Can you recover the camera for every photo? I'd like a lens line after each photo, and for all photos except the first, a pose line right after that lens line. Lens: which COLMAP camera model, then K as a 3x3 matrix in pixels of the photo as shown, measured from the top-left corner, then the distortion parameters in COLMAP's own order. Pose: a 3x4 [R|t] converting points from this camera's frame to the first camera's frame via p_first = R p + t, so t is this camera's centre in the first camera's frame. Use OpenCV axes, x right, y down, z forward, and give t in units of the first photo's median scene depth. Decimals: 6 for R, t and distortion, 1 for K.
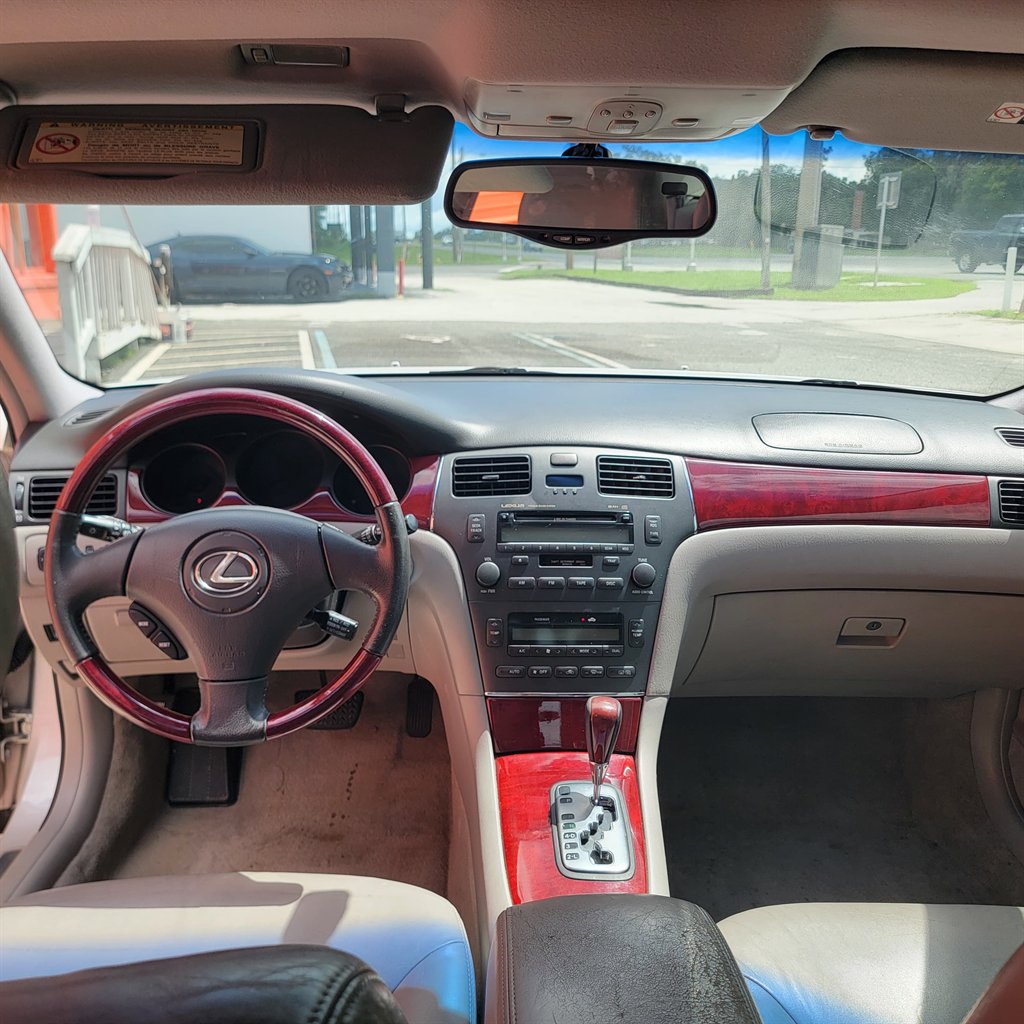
lens RADIAL K [[941.8, 0, 533.2], [0, 941.8, 532.2], [0, 0, 1]] dist [0.047394, -0.028637]
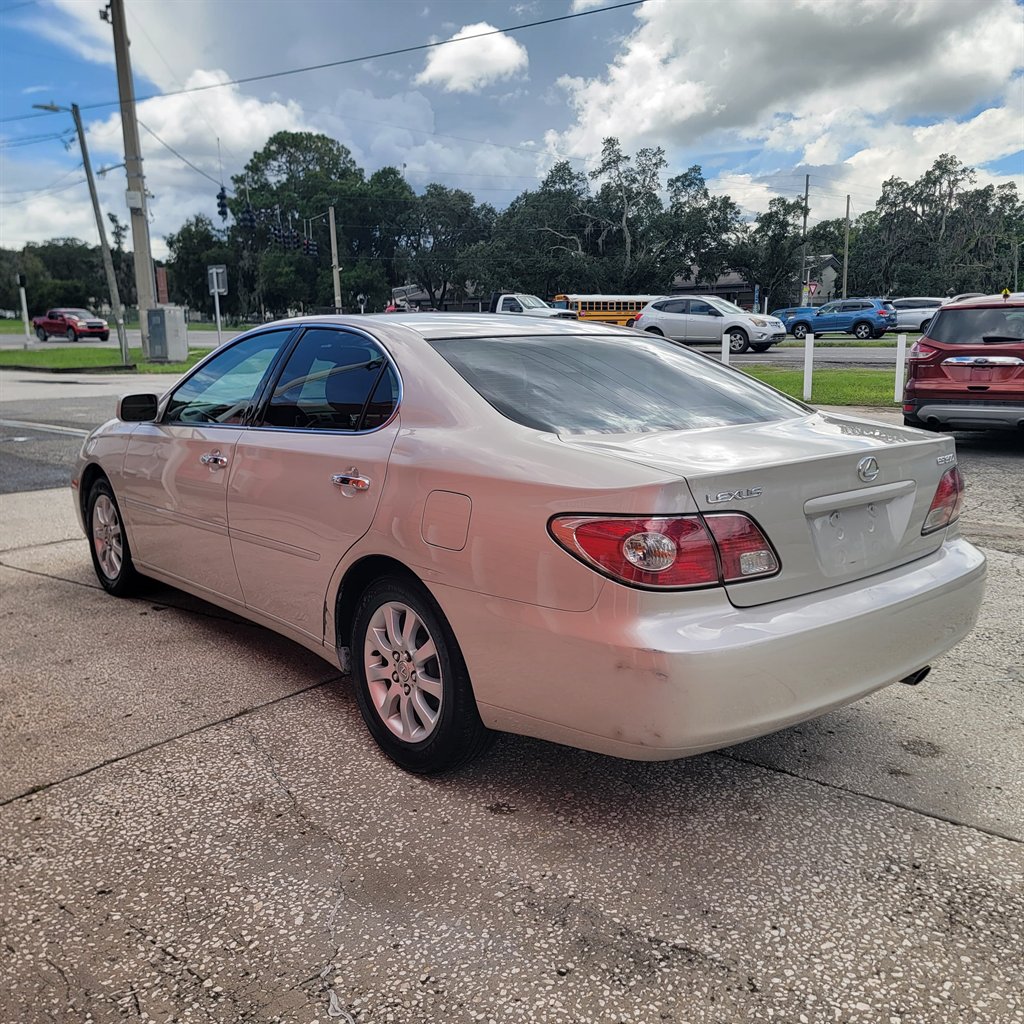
lens RADIAL K [[941.8, 0, 533.2], [0, 941.8, 532.2], [0, 0, 1]] dist [0.047394, -0.028637]
pose [[0.775462, -0.148483, 0.613687, -0.080481], [0.190777, 0.981627, -0.003561, 0.024244], [-0.601883, 0.119839, 0.789542, -0.112634]]
